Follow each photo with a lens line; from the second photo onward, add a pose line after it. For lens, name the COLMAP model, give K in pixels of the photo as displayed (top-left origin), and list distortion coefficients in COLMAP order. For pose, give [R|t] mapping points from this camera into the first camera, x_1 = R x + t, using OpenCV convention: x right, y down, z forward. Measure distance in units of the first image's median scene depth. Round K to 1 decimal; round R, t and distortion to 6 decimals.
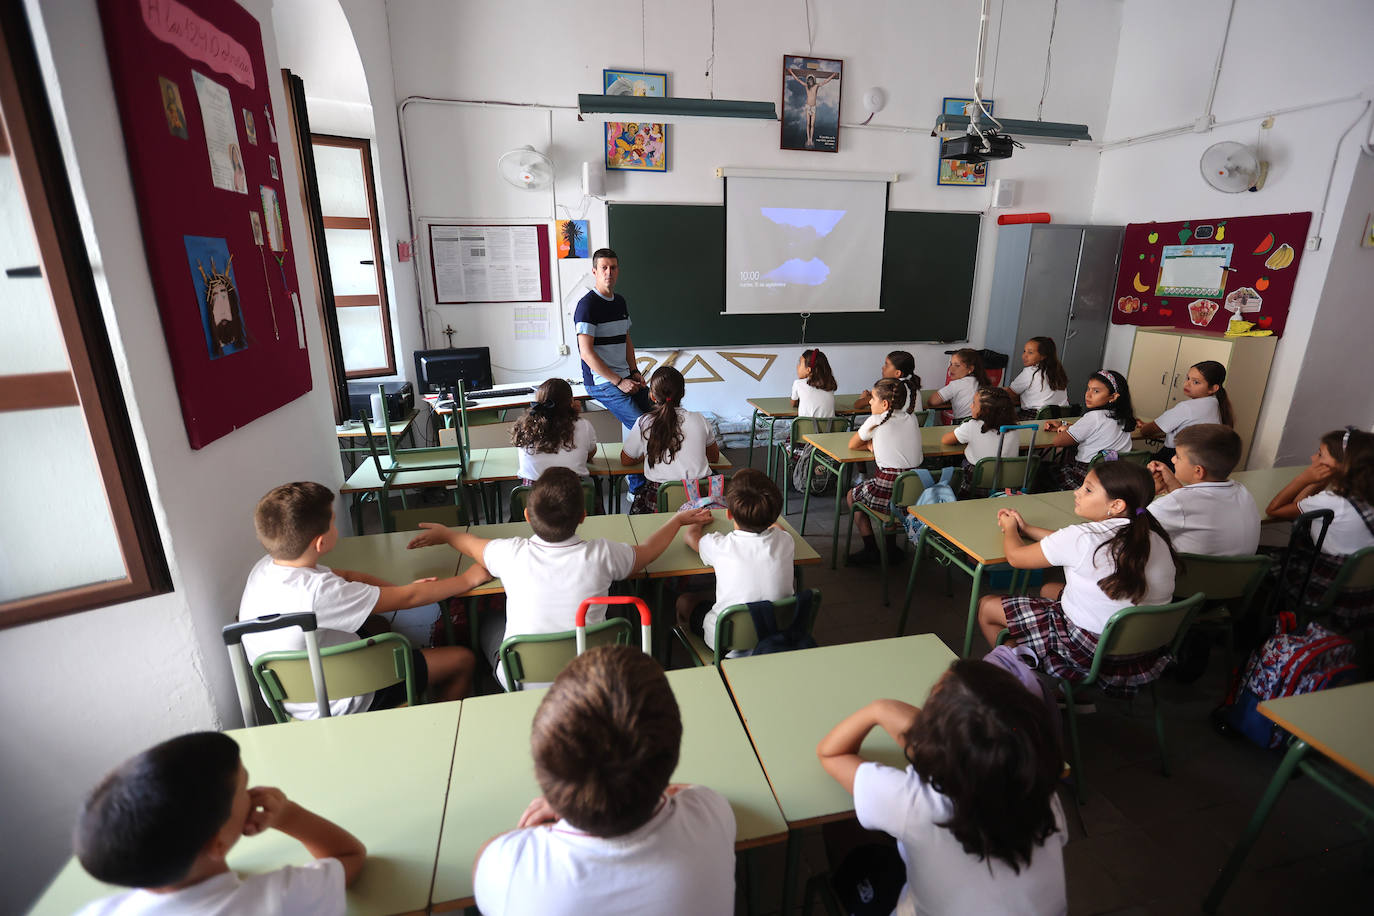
lens RADIAL K [[634.7, 0, 687.0], [0, 634.7, 458.0], [0, 0, 1]] dist [-0.056670, 0.016924]
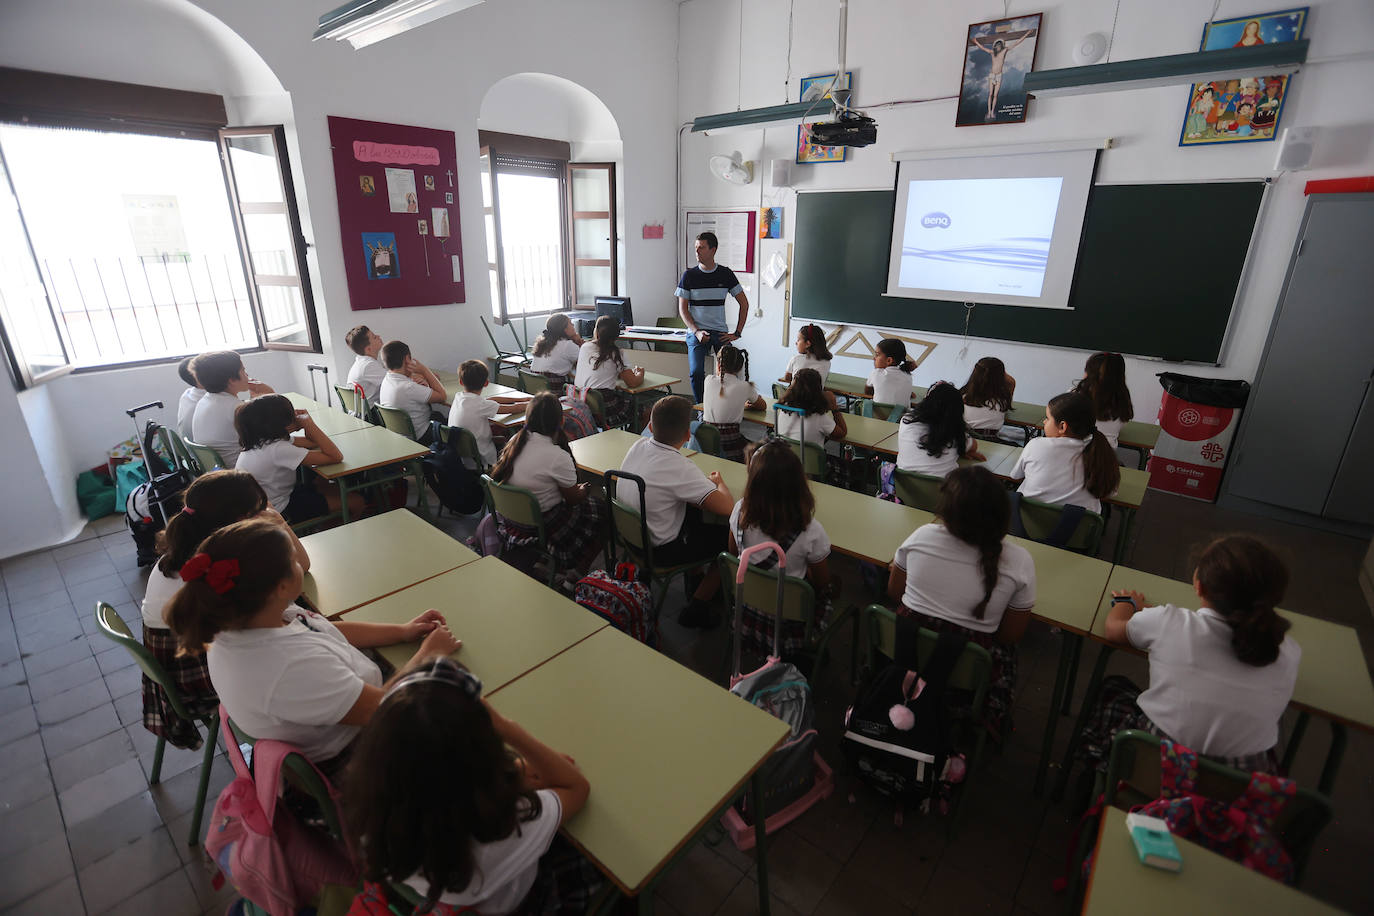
lens RADIAL K [[634.7, 0, 687.0], [0, 634.7, 458.0], [0, 0, 1]] dist [-0.056670, 0.016924]
pose [[0.592939, 0.272949, -0.757577, 0.766652], [-0.244827, 0.957369, 0.153312, -0.055941], [0.767127, 0.094570, 0.634486, 0.136389]]
